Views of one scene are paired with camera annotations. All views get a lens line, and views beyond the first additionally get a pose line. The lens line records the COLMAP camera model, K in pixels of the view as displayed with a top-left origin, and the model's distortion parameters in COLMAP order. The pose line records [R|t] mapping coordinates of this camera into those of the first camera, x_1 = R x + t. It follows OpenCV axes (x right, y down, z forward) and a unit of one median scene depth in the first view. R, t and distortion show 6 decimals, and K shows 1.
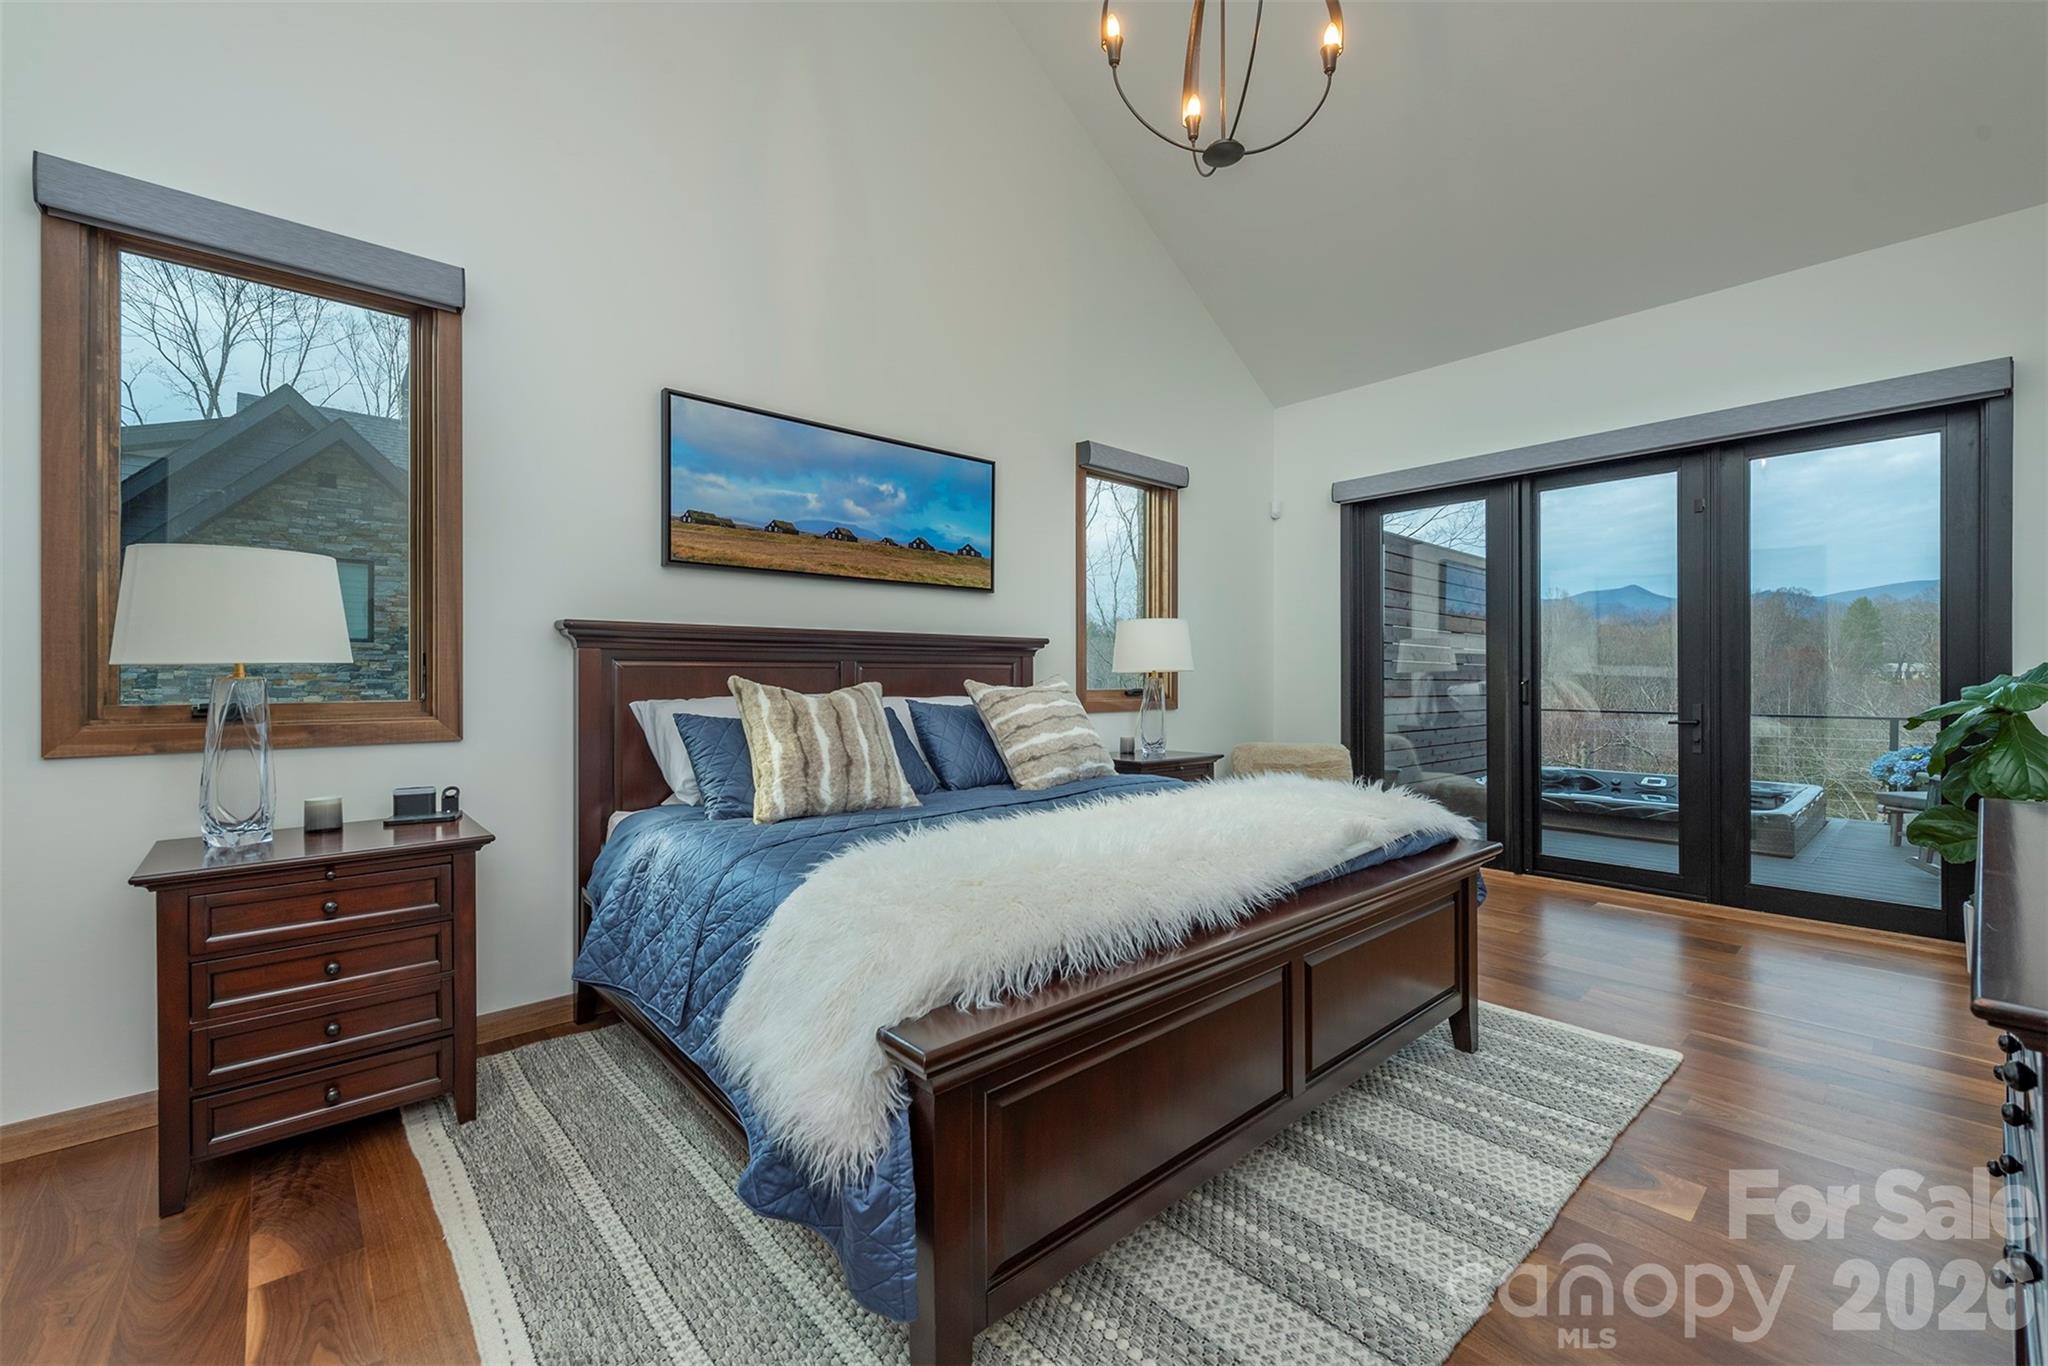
lens RADIAL K [[838.6, 0, 1036.1], [0, 838.6, 676.0], [0, 0, 1]] dist [0.001490, -0.000038]
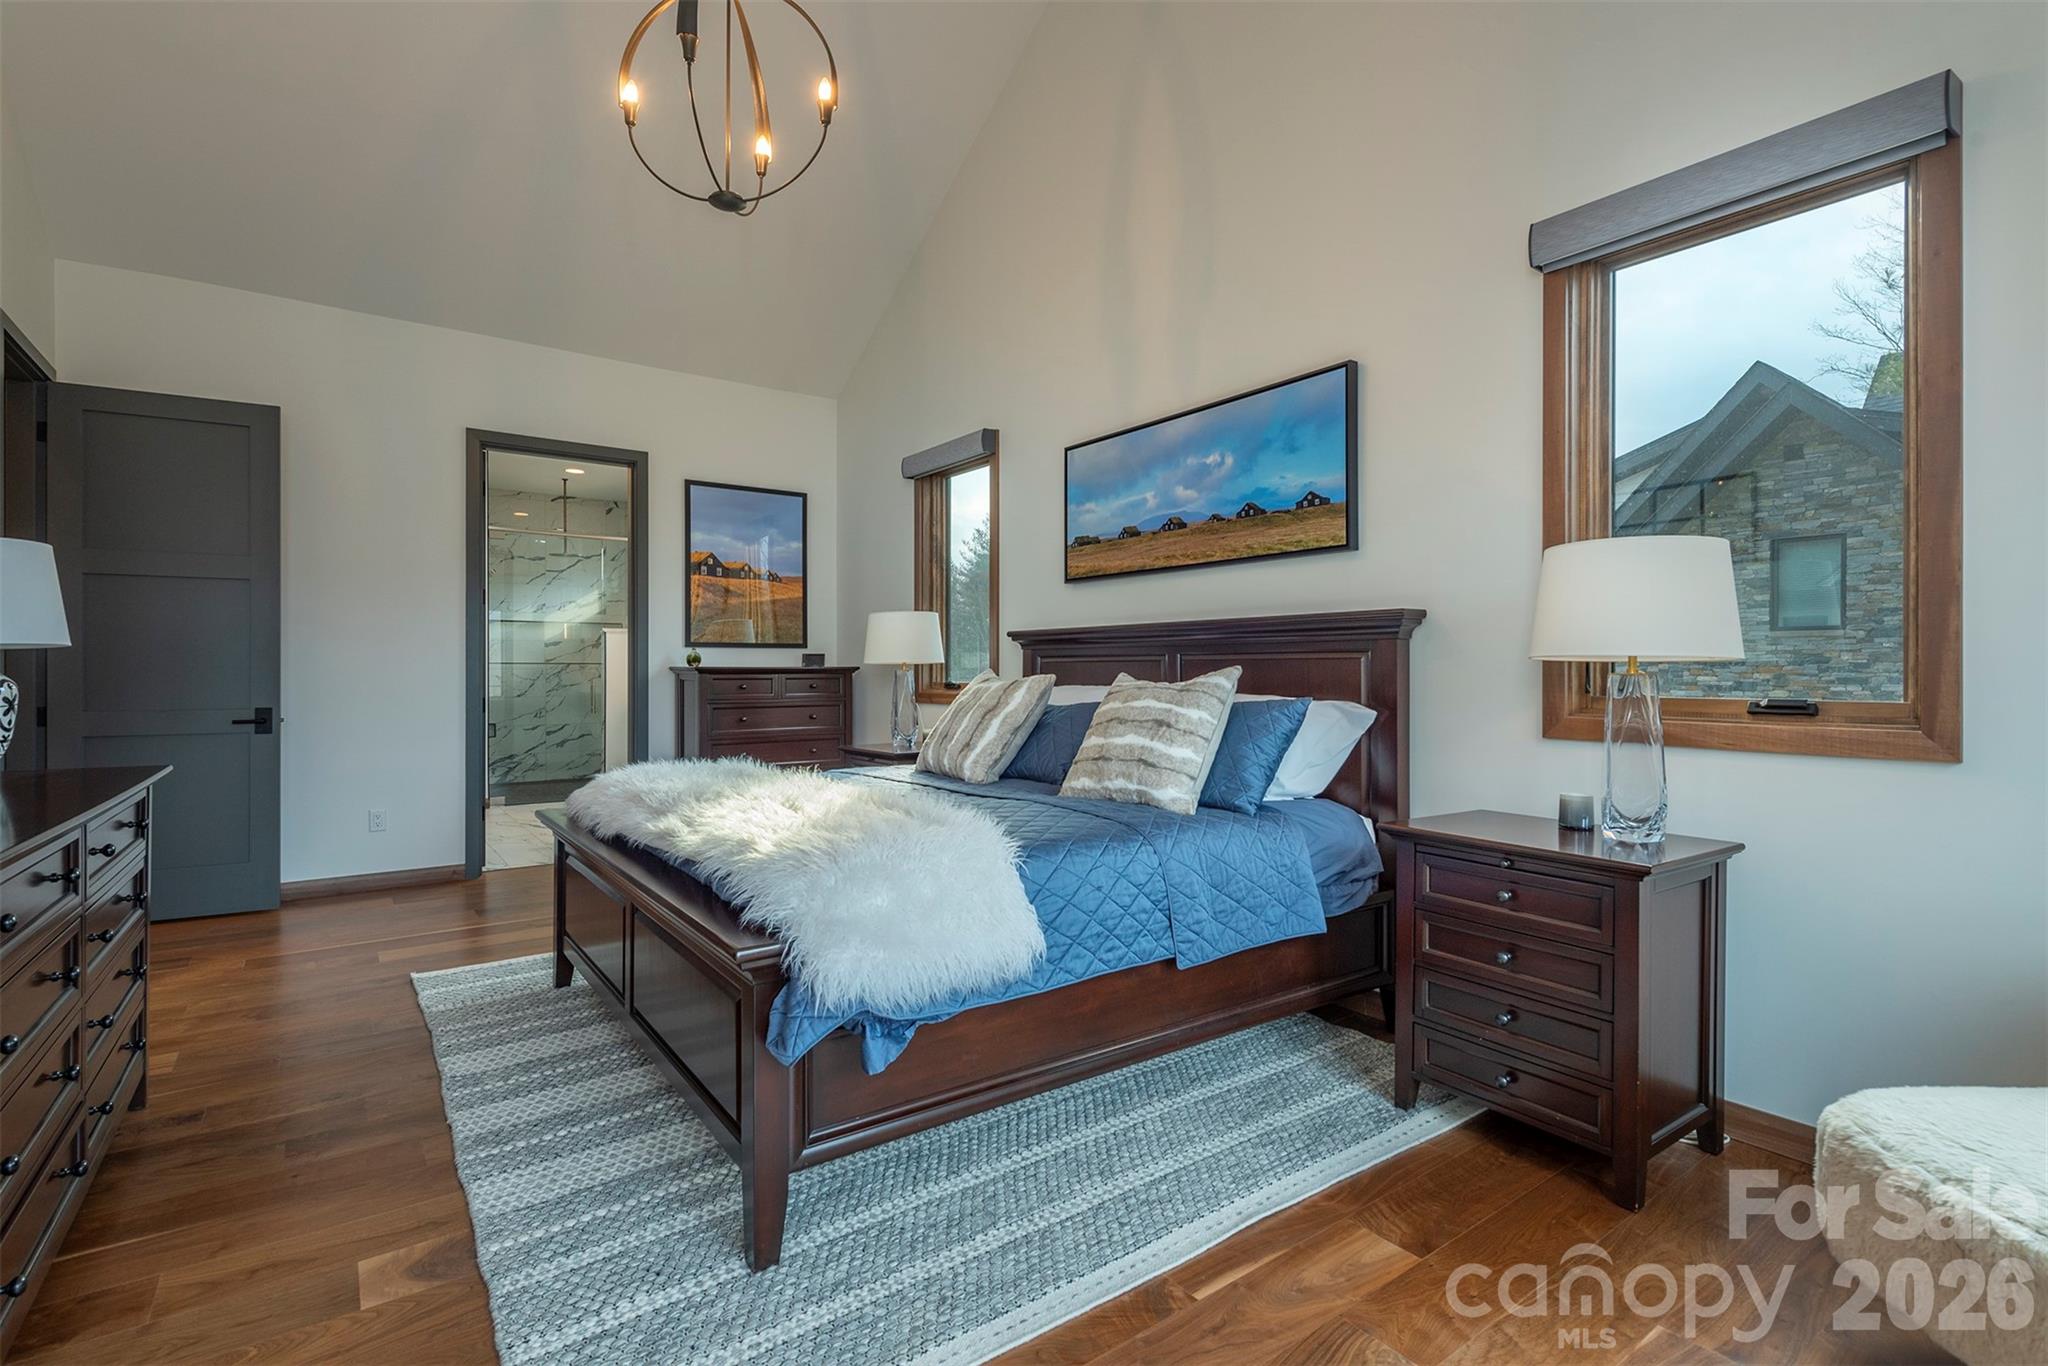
lens RADIAL K [[960.2, 0, 1035.1], [0, 960.2, 688.3], [0, 0, 1]] dist [0.013767, -0.005797]
pose [[-0.115048, 0.019953, -0.993160, 0.851997], [-0.000155, 0.999798, 0.020104, 0.000374], [0.993360, 0.002467, -0.115022, 0.913198]]
